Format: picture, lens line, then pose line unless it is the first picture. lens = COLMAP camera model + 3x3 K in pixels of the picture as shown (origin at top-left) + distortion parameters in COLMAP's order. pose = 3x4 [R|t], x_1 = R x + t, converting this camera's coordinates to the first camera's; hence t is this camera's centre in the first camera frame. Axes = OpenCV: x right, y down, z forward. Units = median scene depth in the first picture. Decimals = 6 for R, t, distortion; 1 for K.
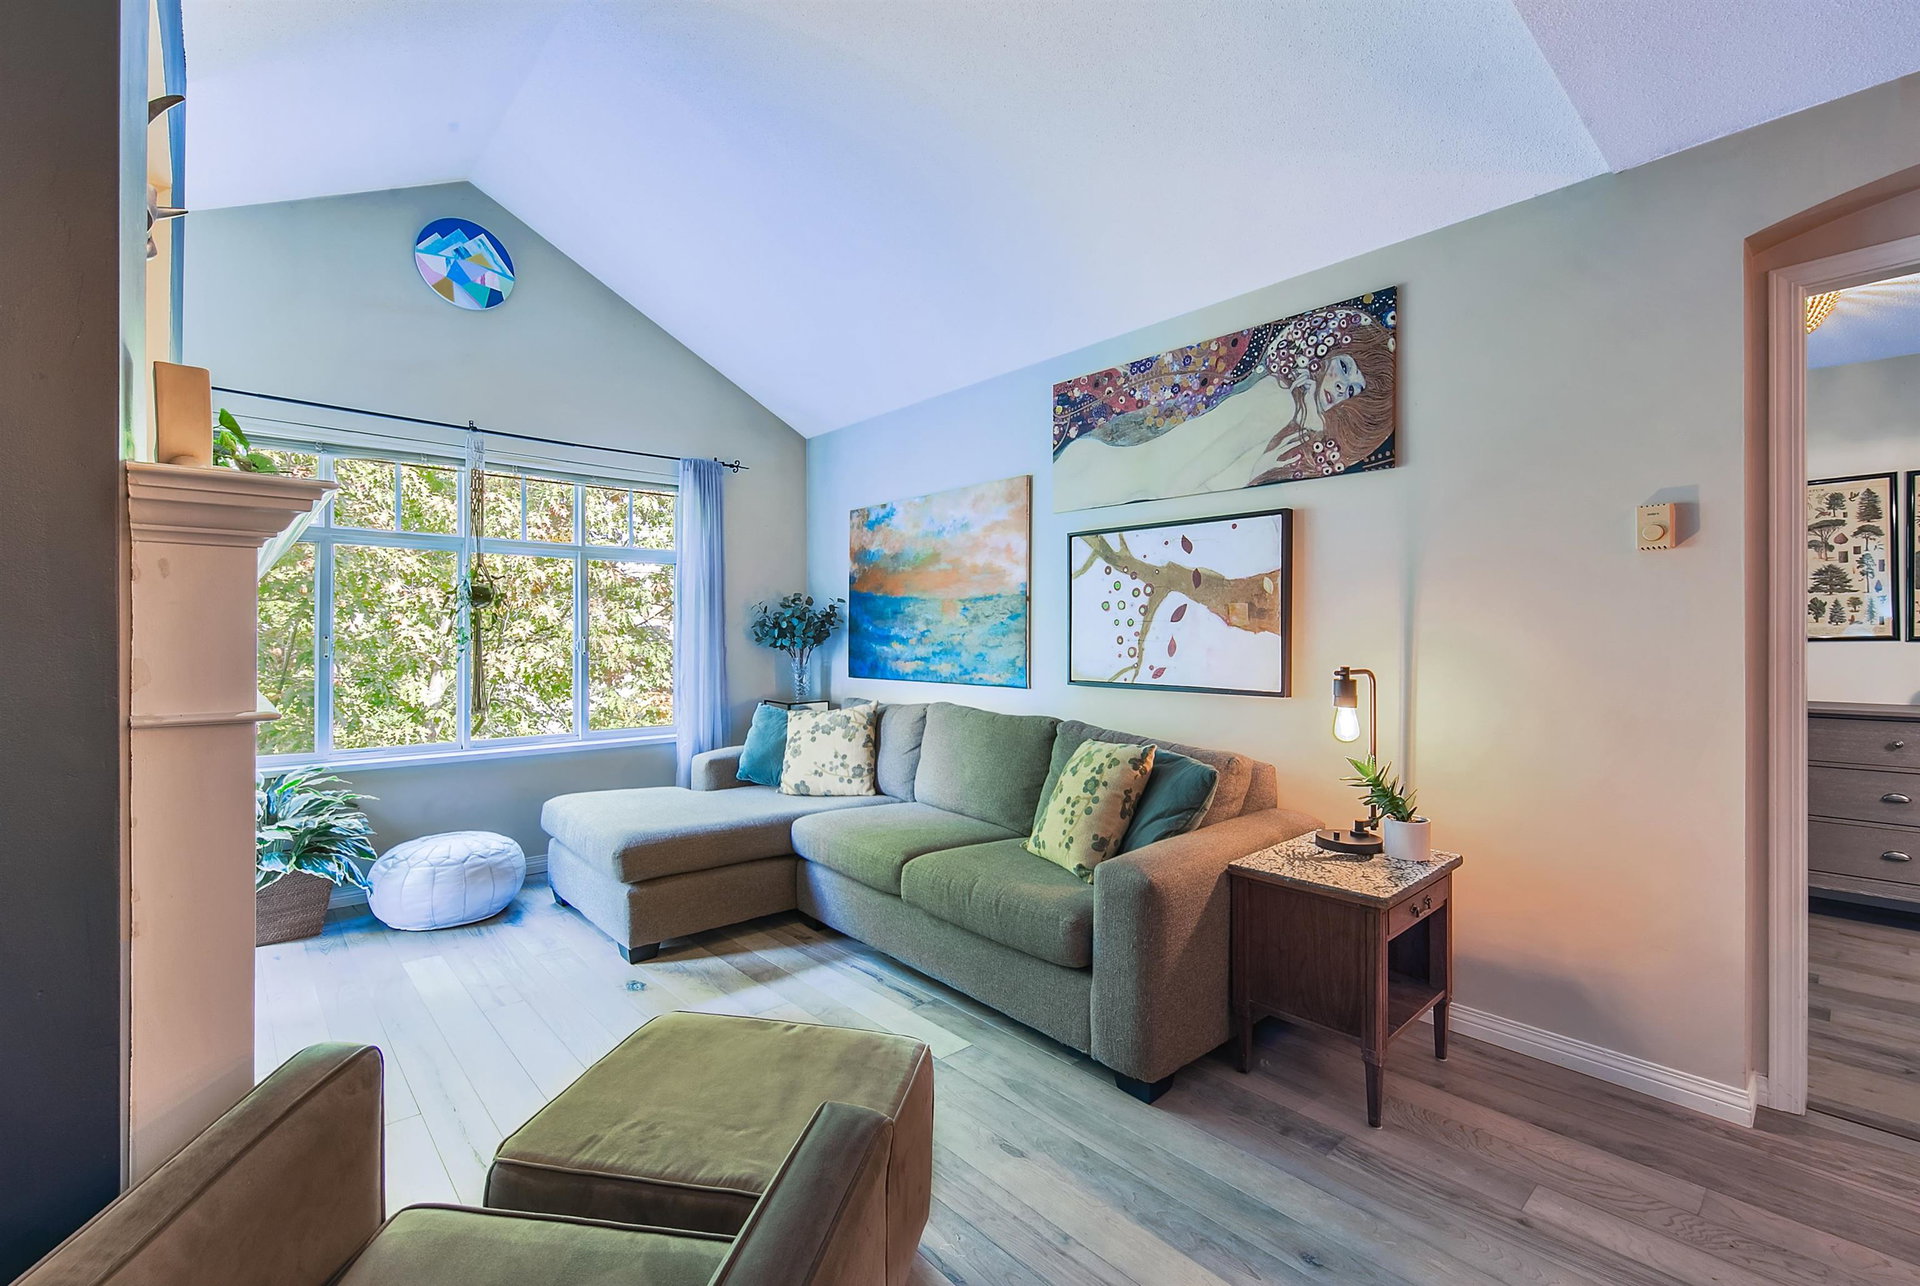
lens RADIAL K [[829.5, 0, 934.4], [0, 829.5, 637.9], [0, 0, 1]] dist [0.015073, 0.000060]
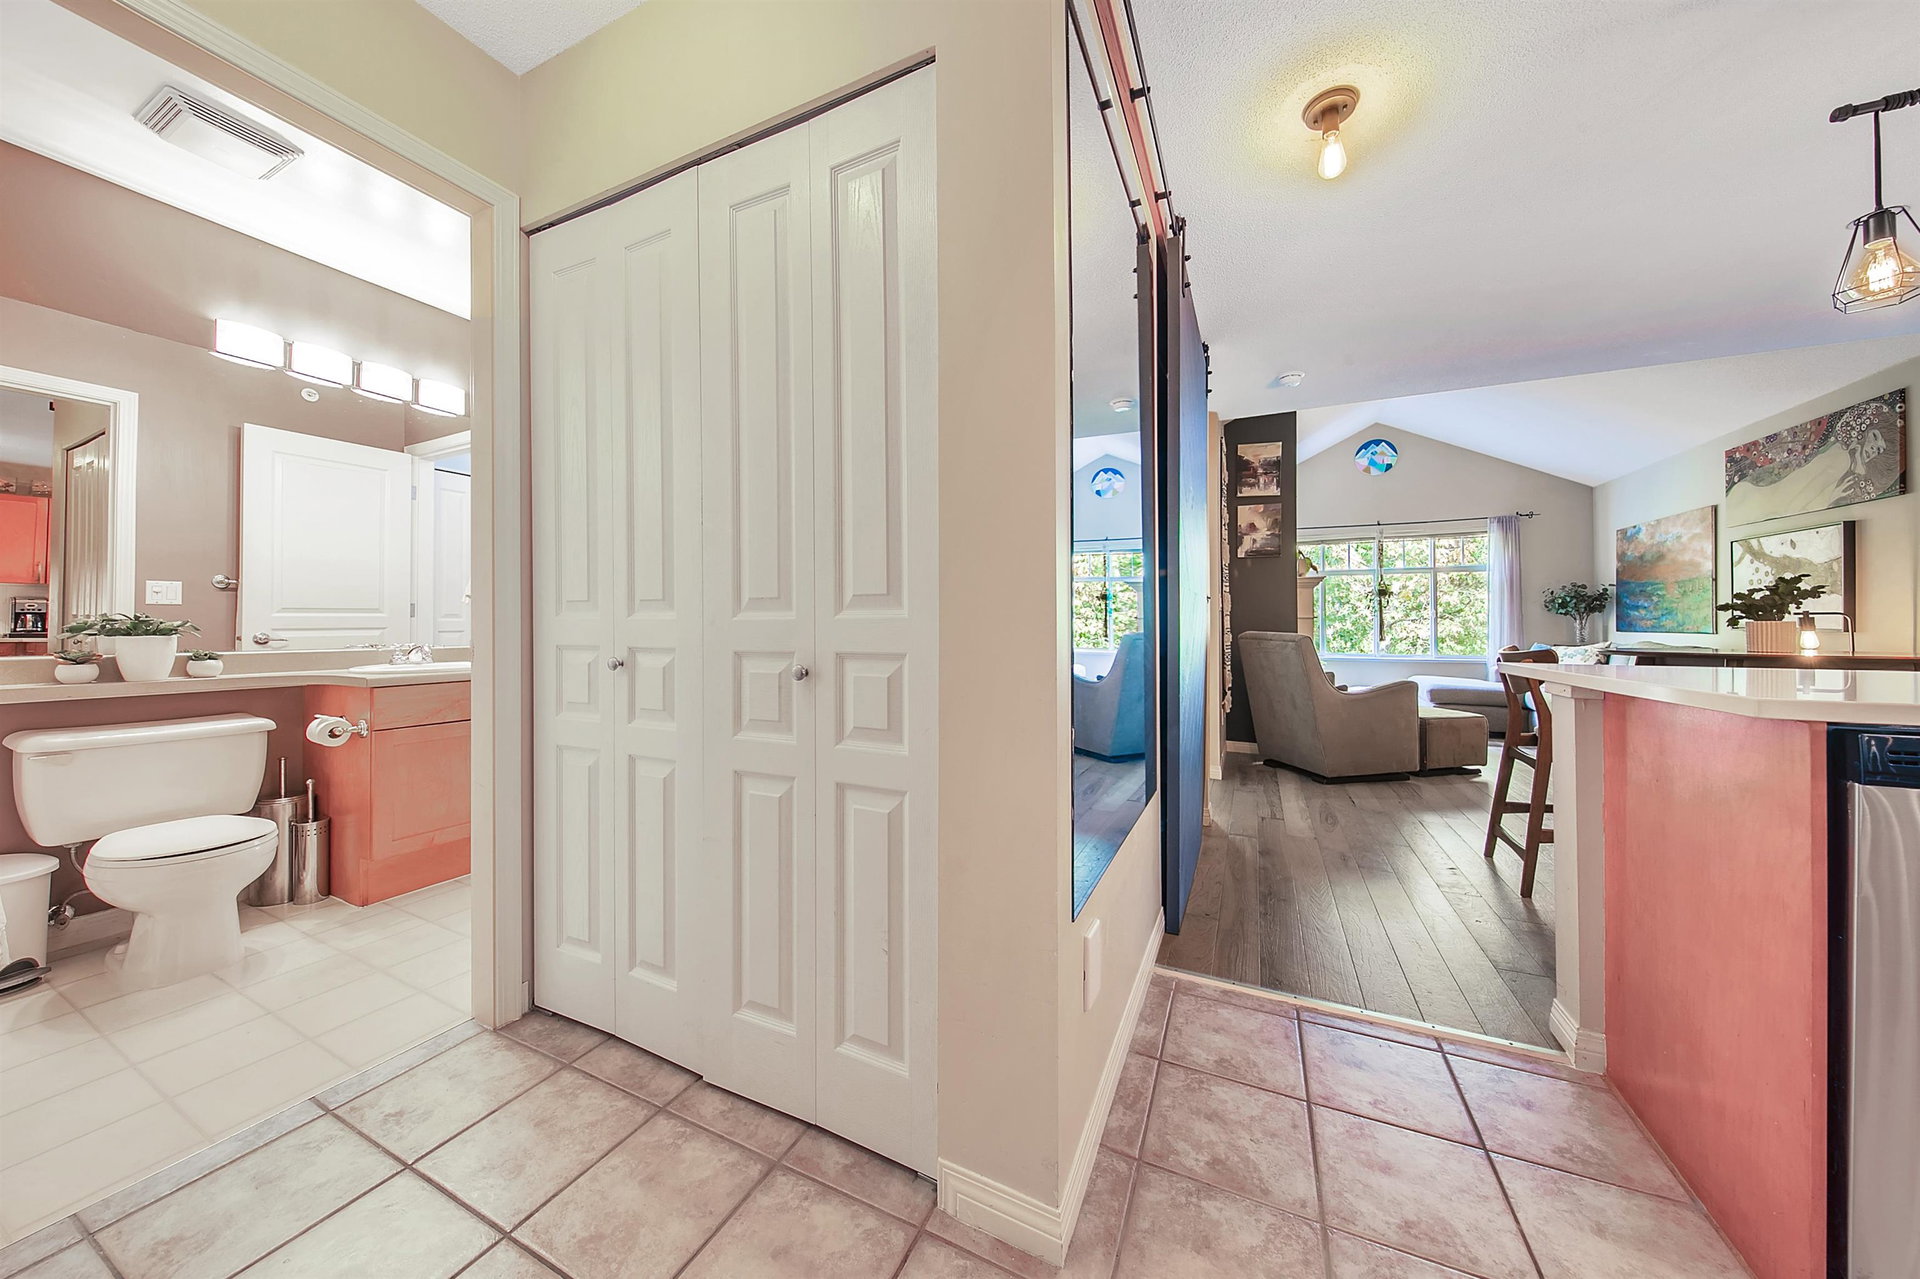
lens RADIAL K [[622.5, 0, 955.5], [0, 622.5, 623.9], [0, 0, 1]] dist [-0.011235, 0.000126]
pose [[0.395332, -0.001984, -0.918536, 0.702771], [0.001879, 0.999997, -0.001351, 0.044287], [0.918536, -0.001192, 0.395335, -0.965447]]
